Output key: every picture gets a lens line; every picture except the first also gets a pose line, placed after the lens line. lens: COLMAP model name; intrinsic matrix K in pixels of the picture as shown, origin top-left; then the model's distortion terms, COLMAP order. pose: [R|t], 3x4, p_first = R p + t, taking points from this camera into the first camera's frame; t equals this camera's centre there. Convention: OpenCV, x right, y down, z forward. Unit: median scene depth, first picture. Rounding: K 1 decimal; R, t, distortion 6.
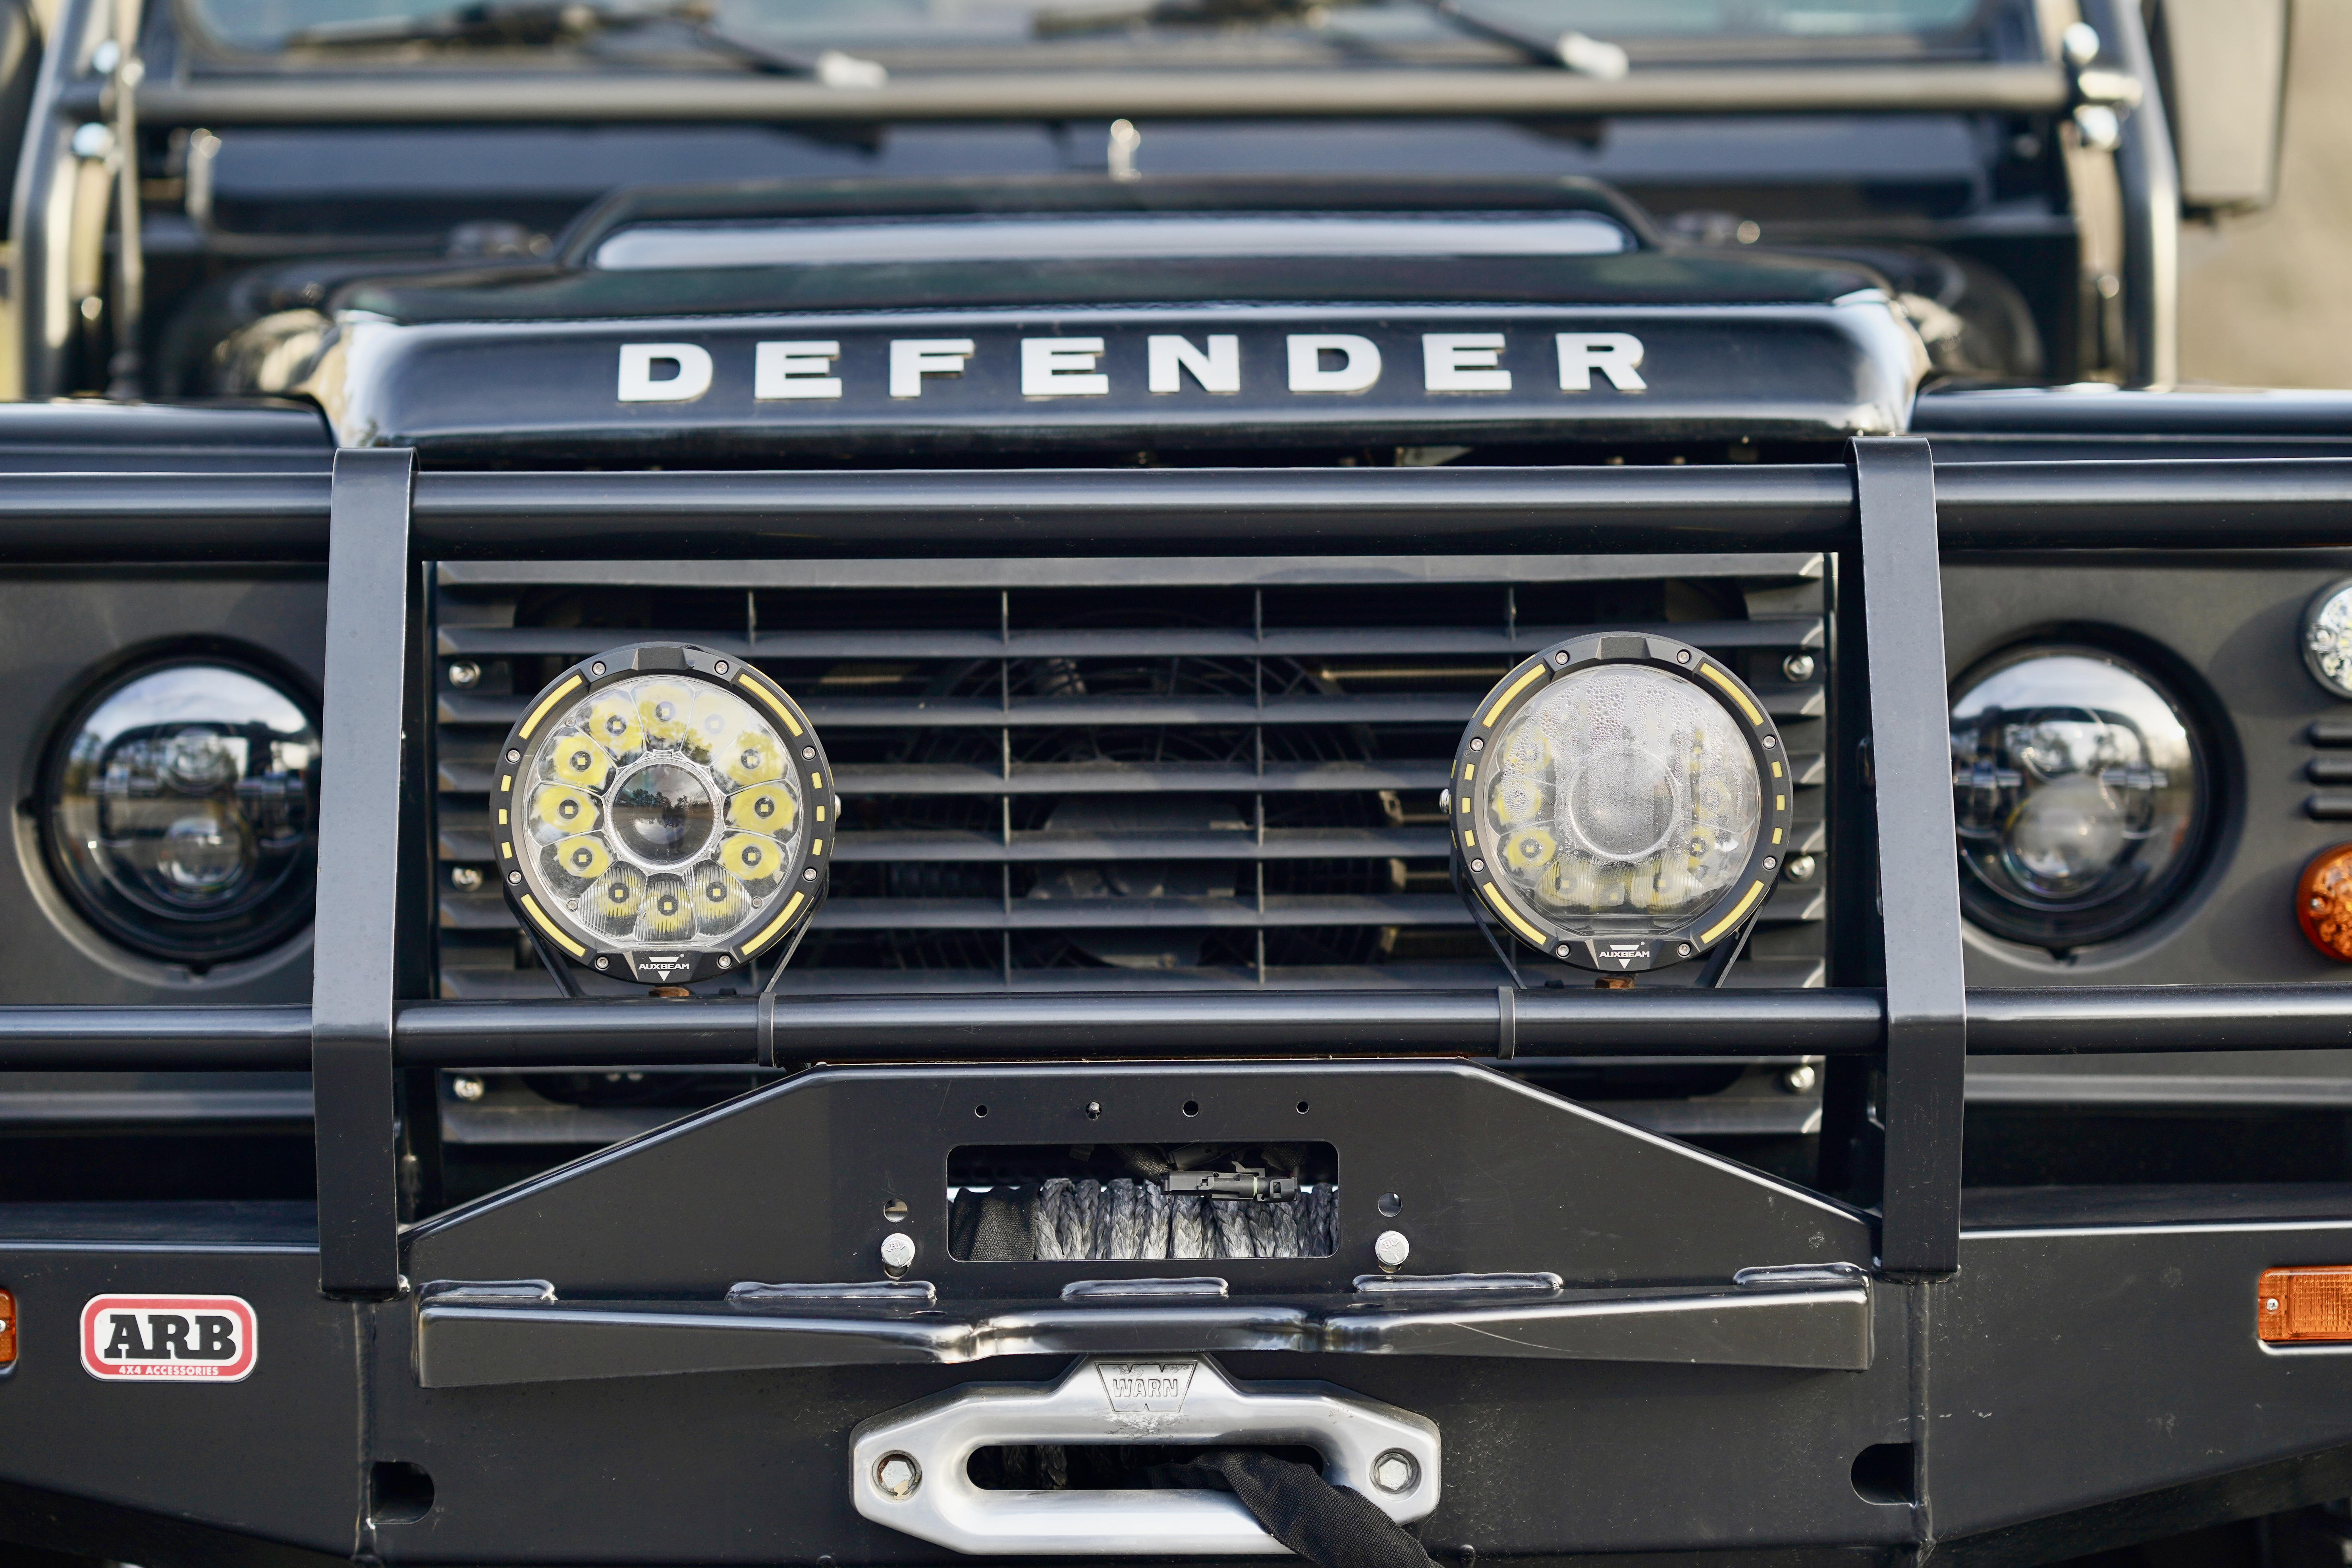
lens RADIAL K [[5543.1, 0, 1176.0], [0, 5543.1, 784.0], [0, 0, 1]] dist [0.135291, -0.234895]
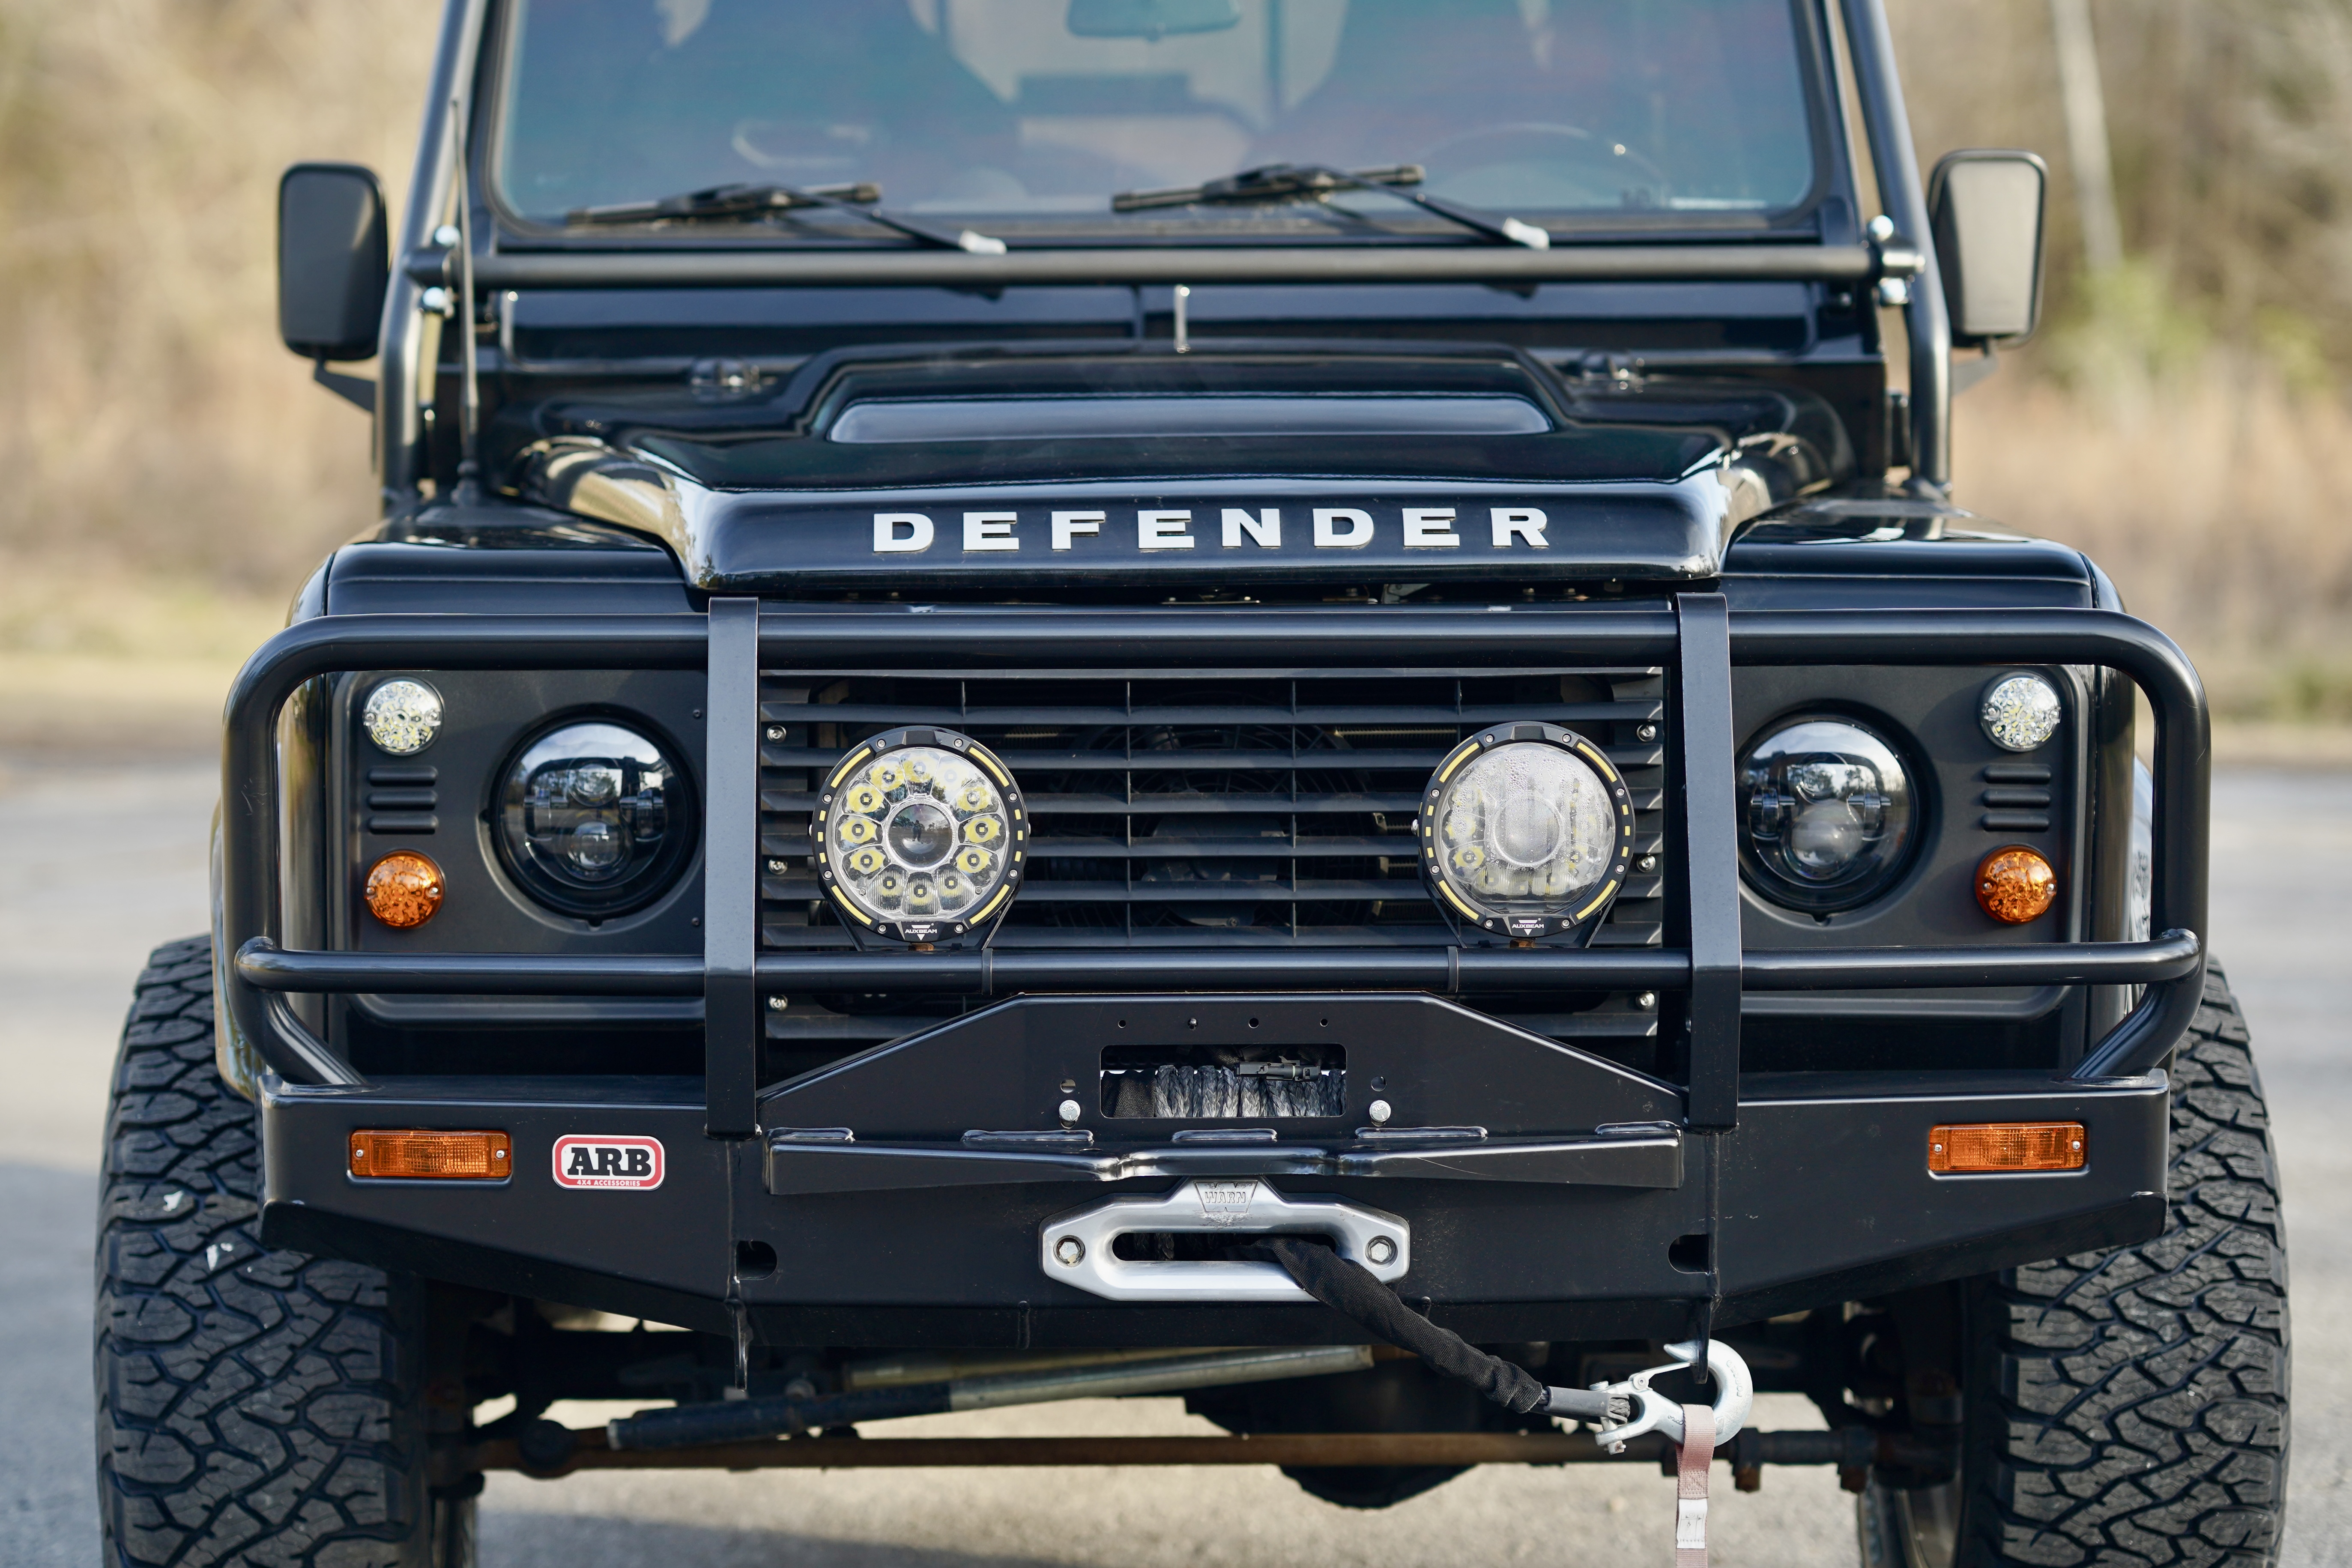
lens RADIAL K [[5975.4, 0, 1096.9], [0, 5975.4, 788.5], [0, 0, 1]] dist [0.103039, -0.282976]
pose [[0.999983, 0.004461, -0.003820, -0.035388], [-0.004329, 0.999408, 0.034136, -0.065627], [0.003970, -0.034119, 0.999410, -0.696707]]
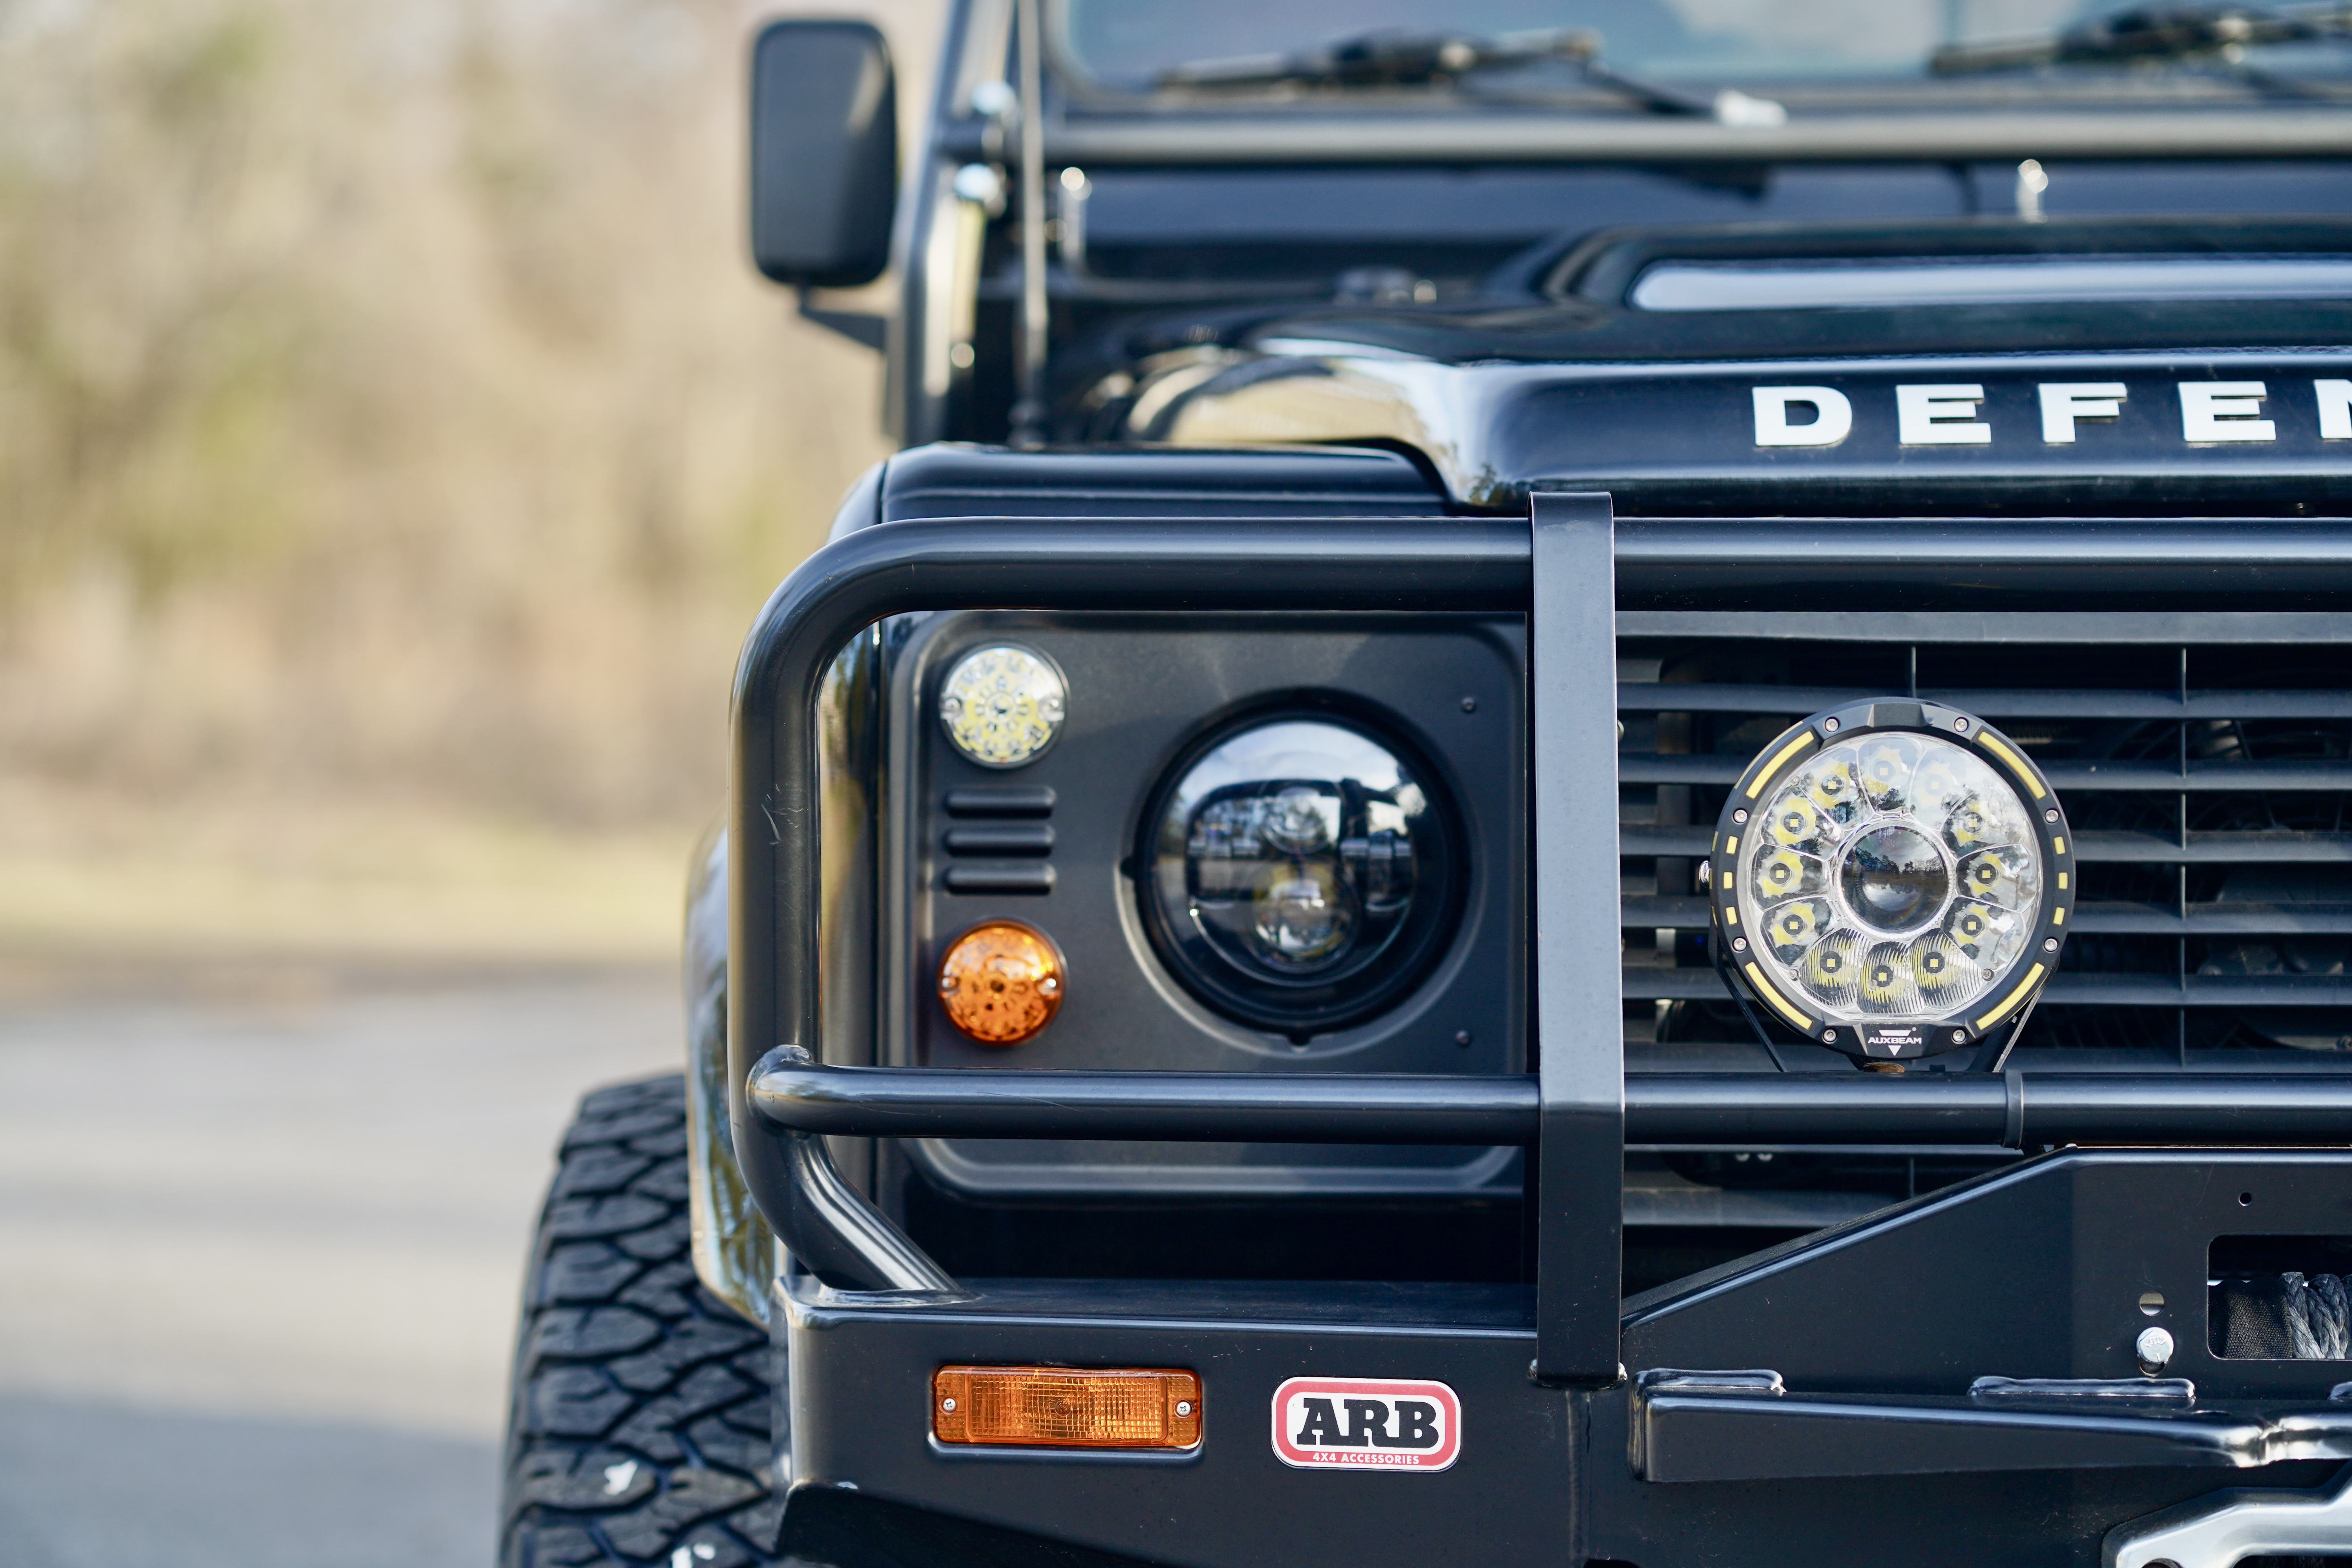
lens RADIAL K [[5684.4, 0, 1176.0], [0, 5684.4, 784.0], [0, 0, 1]] dist [0.090064, 0.526465]
pose [[0.999334, 0.009253, -0.035309, -0.179148], [-0.009776, 0.999844, -0.014683, 0.004536], [0.035167, 0.015018, 0.999269, 0.025097]]
